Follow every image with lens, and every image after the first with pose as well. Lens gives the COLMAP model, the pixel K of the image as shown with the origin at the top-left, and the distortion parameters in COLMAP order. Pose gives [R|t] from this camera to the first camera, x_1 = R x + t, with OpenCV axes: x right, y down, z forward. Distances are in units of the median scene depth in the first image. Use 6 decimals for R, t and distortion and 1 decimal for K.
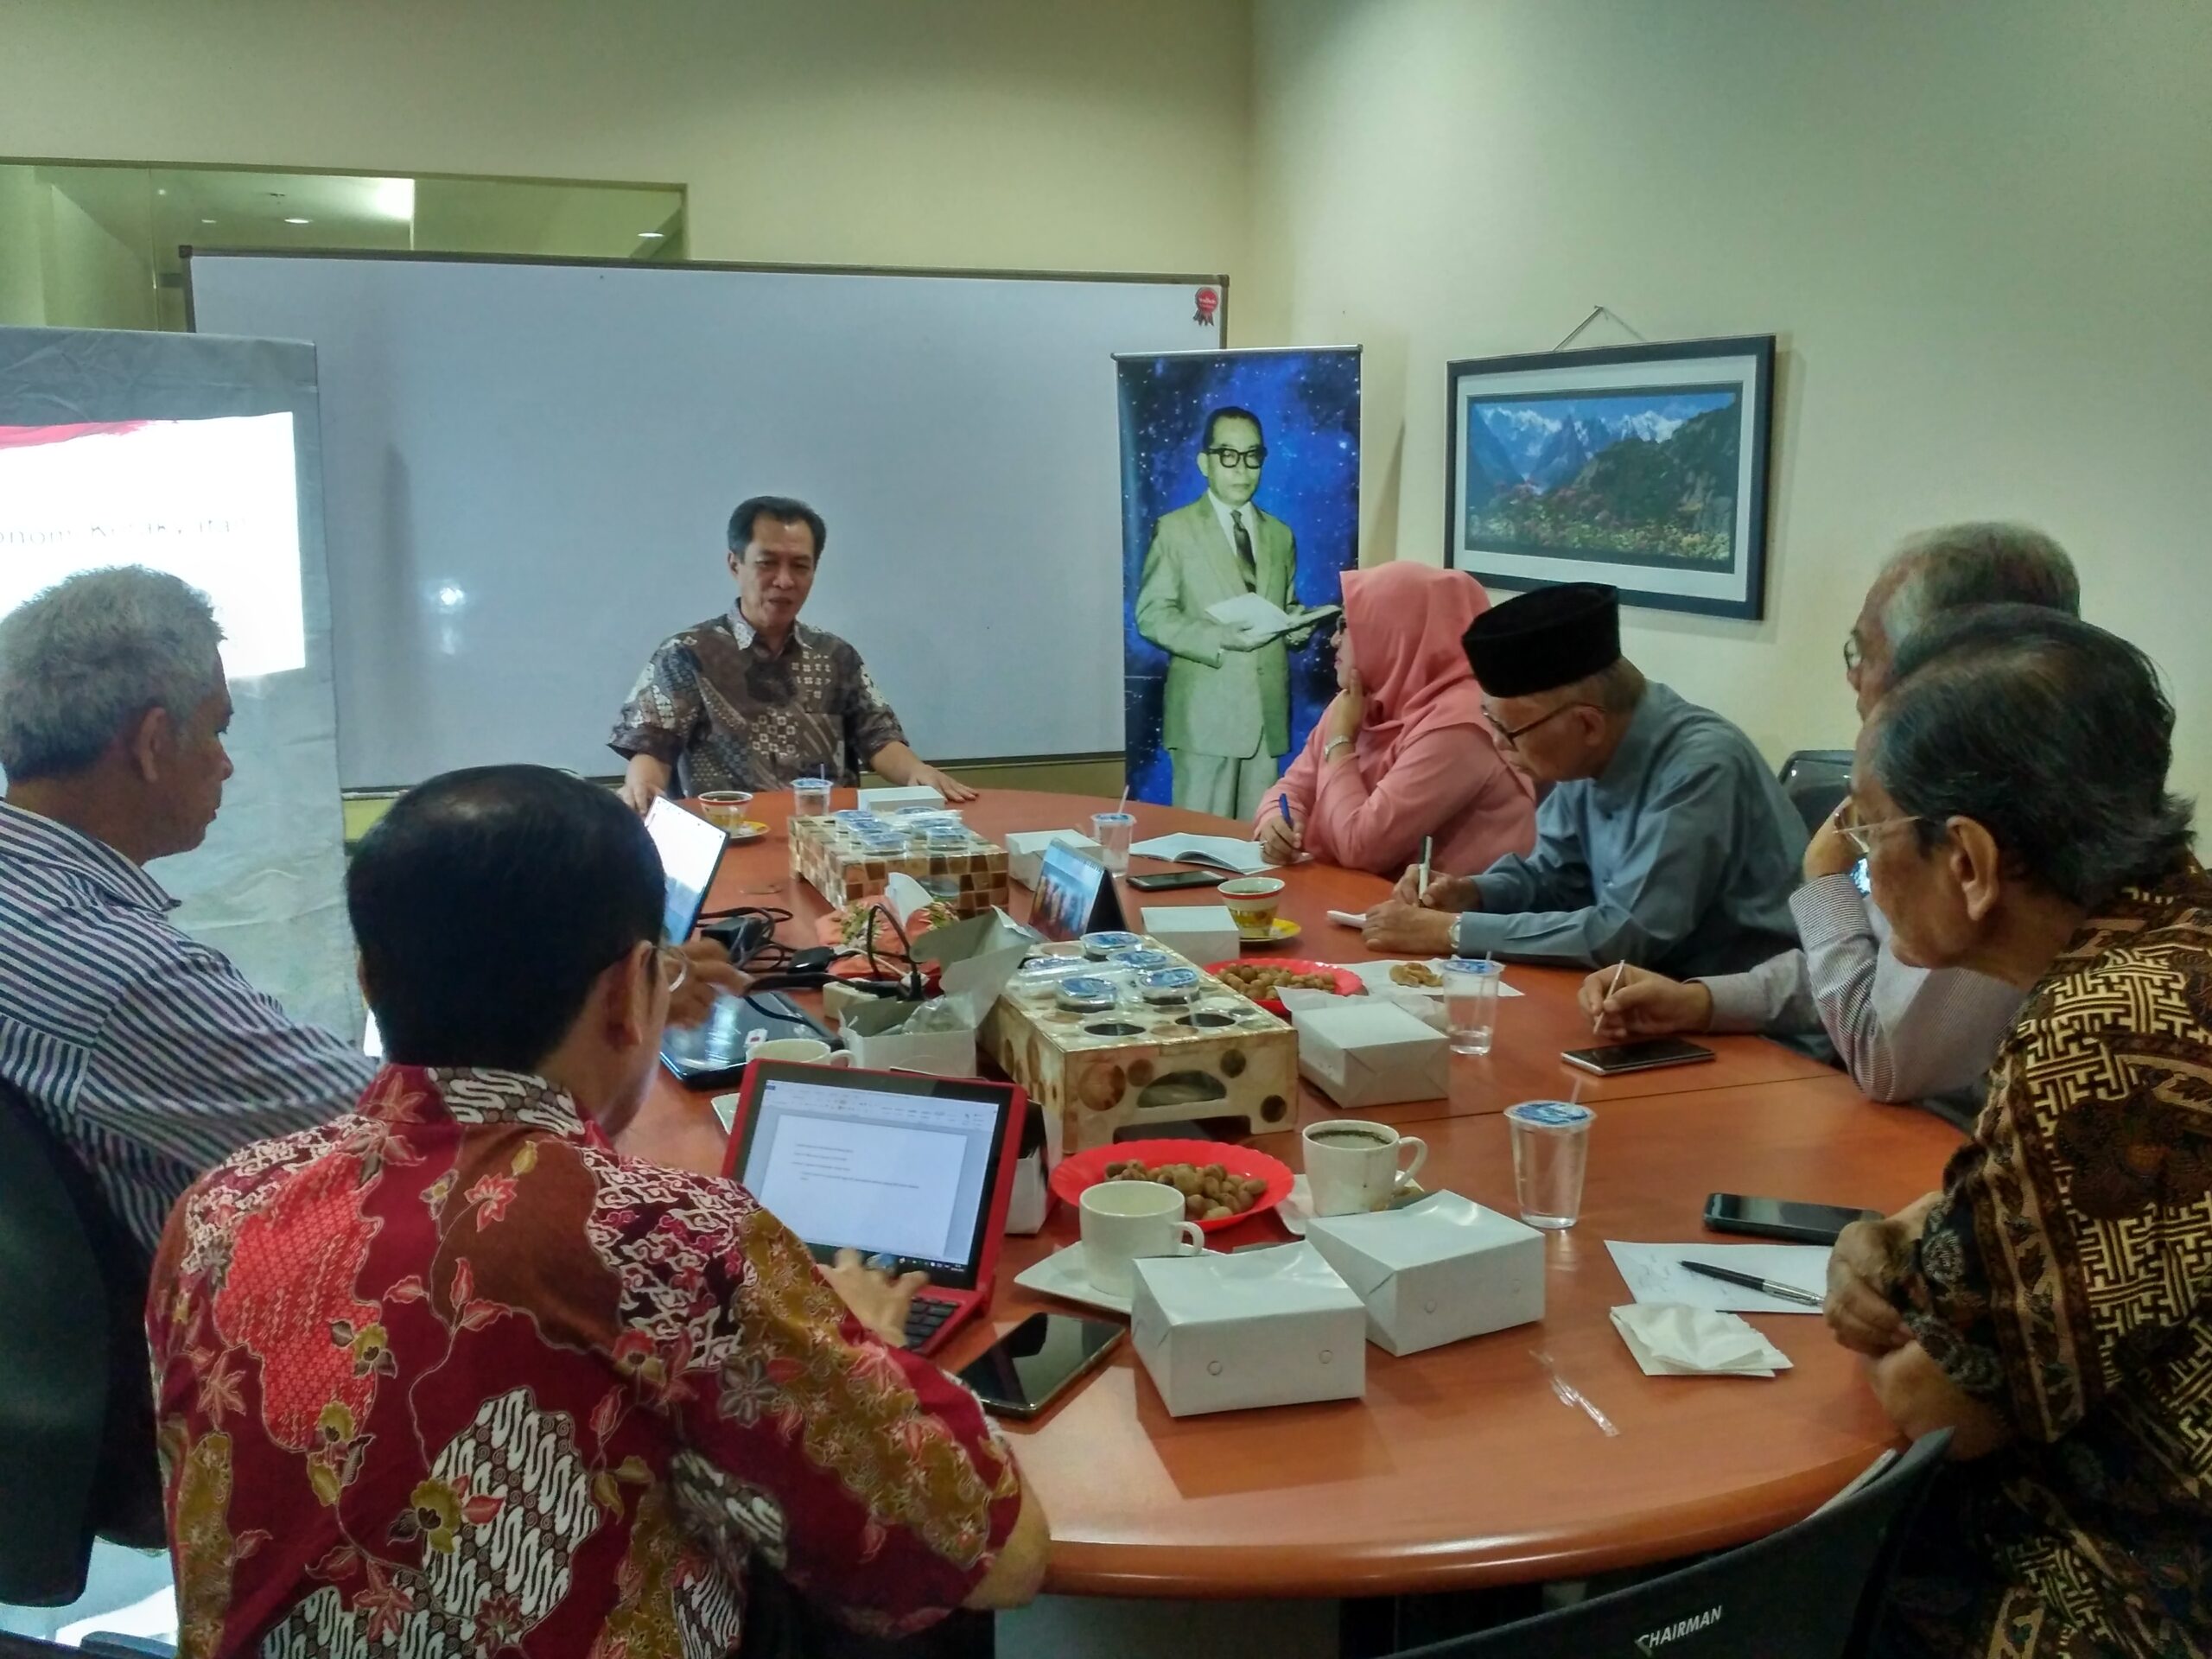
lens RADIAL K [[1924.6, 0, 1106.0], [0, 1924.6, 829.5], [0, 0, 1]] dist [-0.054259, -0.009785]
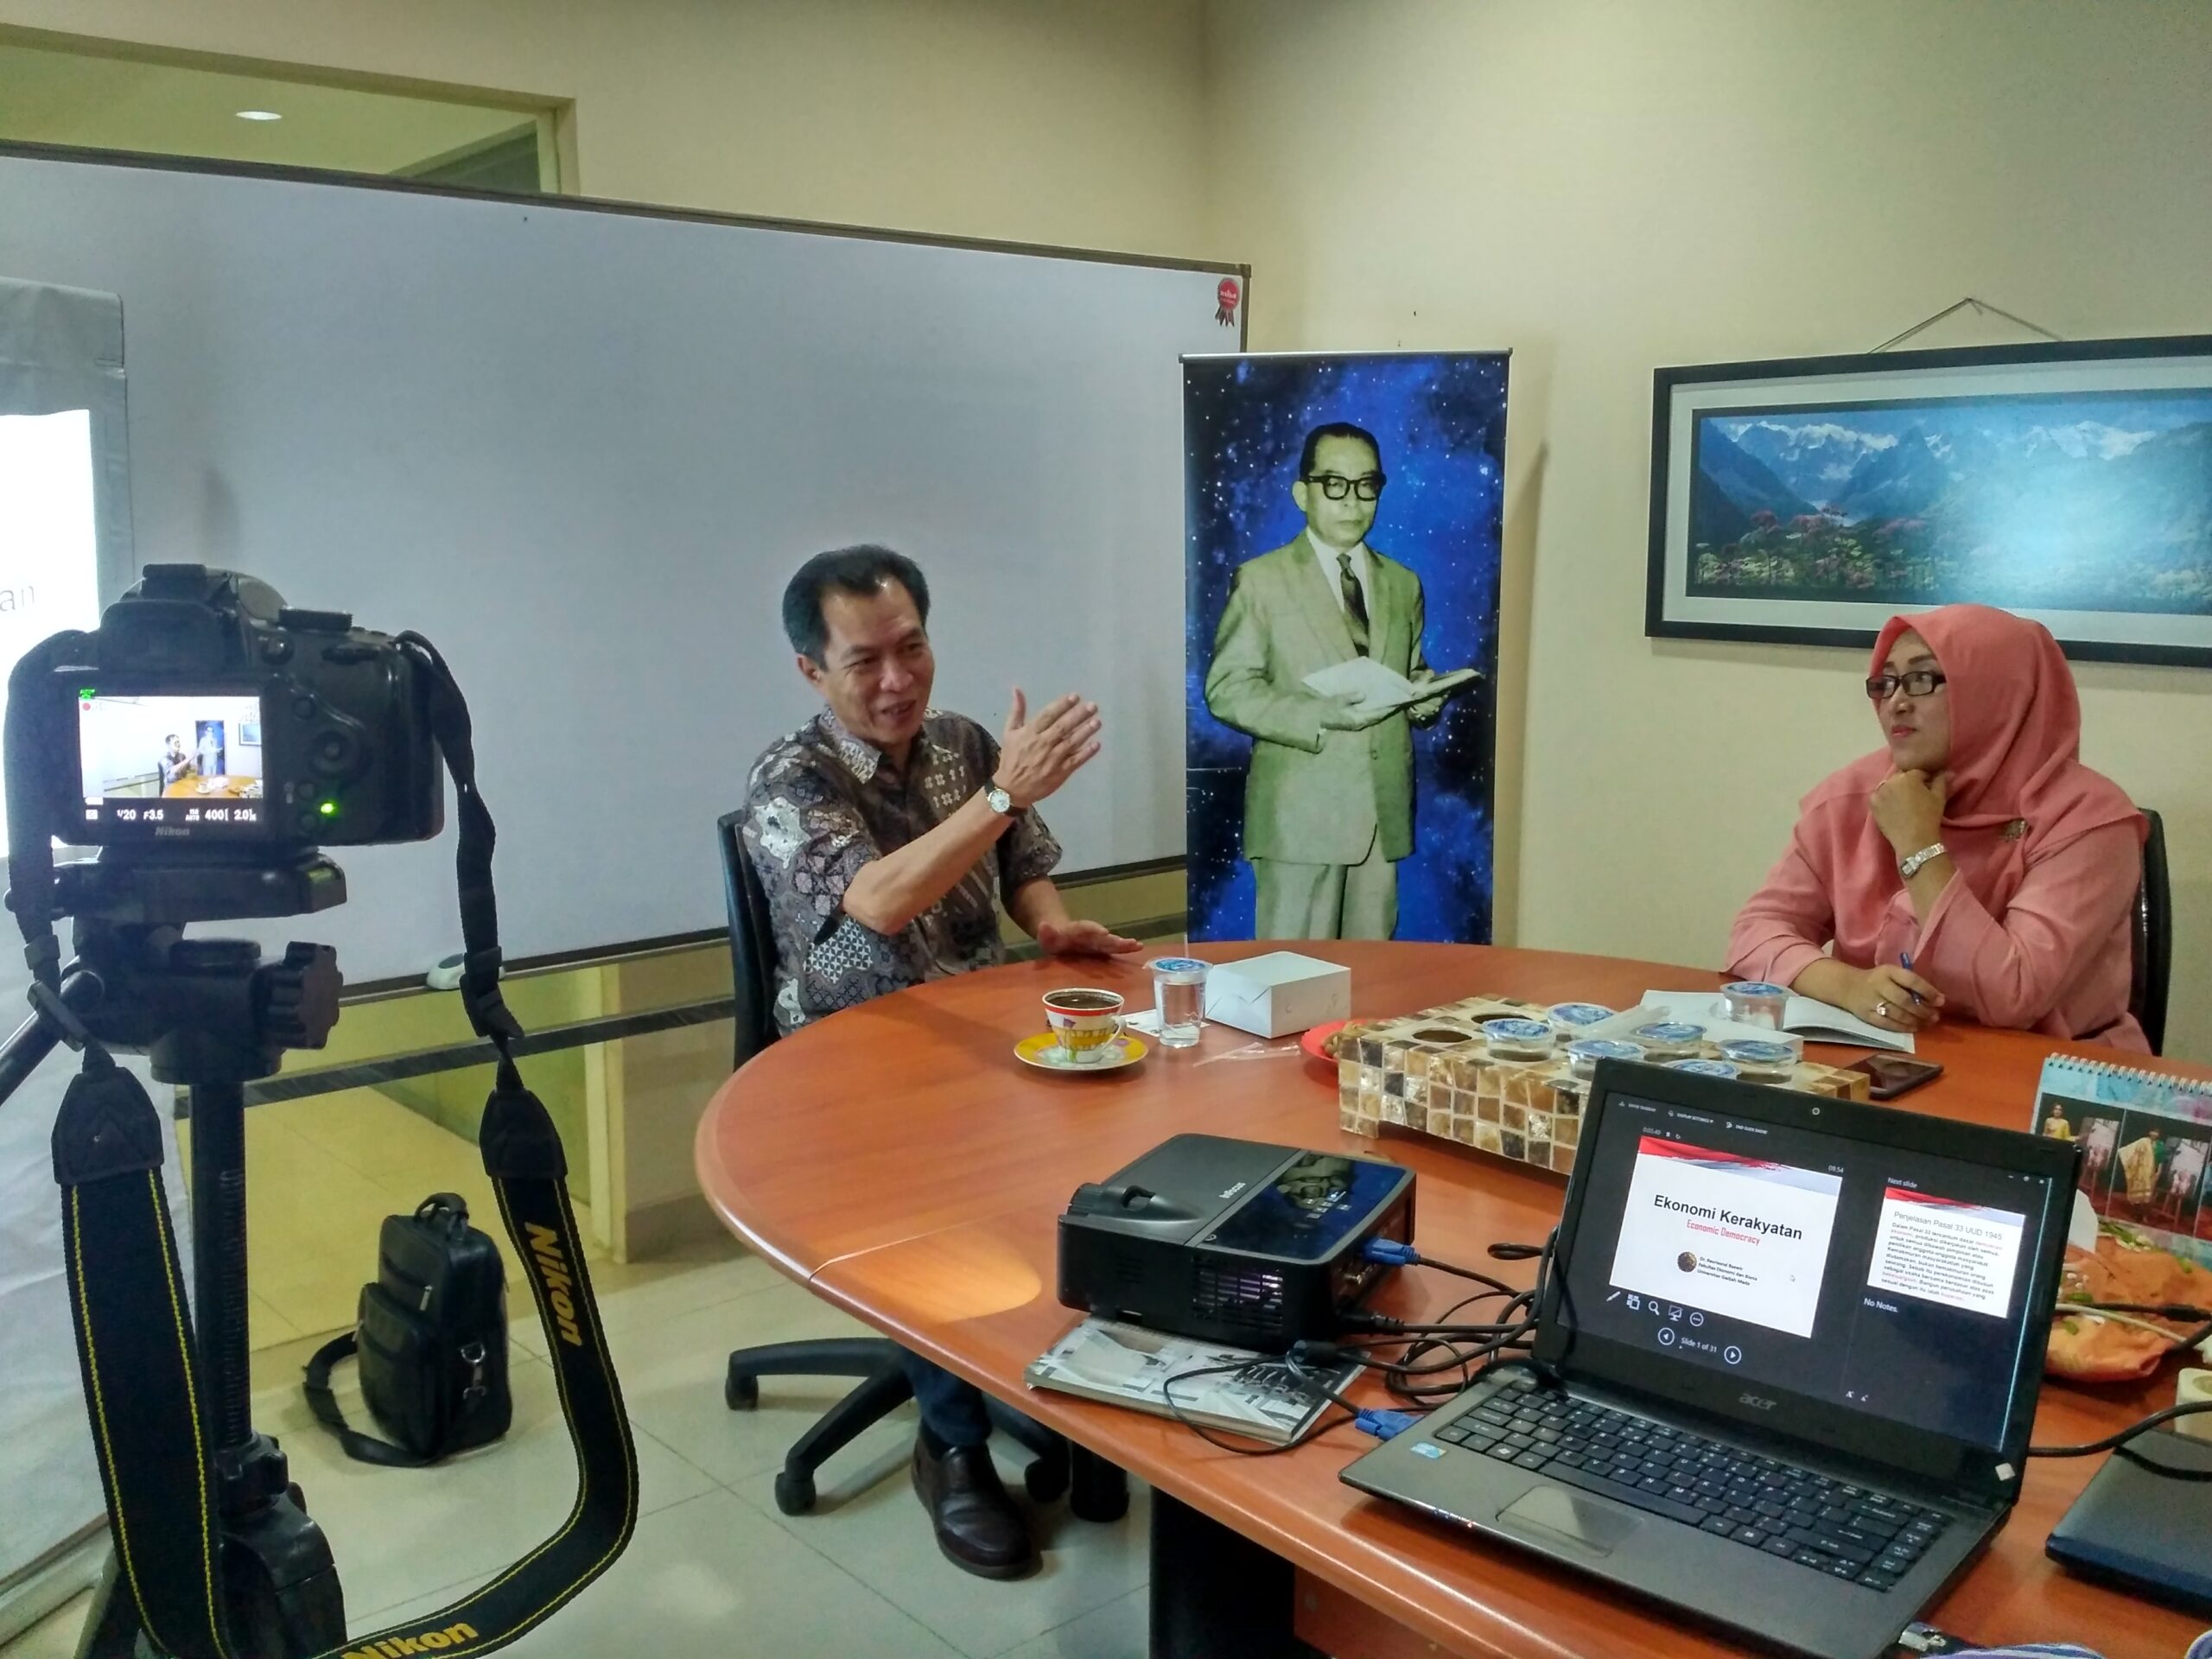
lens RADIAL K [[1924.6, 0, 1106.0], [0, 1924.6, 829.5], [0, 0, 1]] dist [-0.054259, -0.009785]
pose [[0.940059, -0.062440, 0.335248, -0.296758], [0.072173, 0.997253, -0.016640, -0.046758], [-0.333288, 0.039838, 0.941983, 0.291971]]
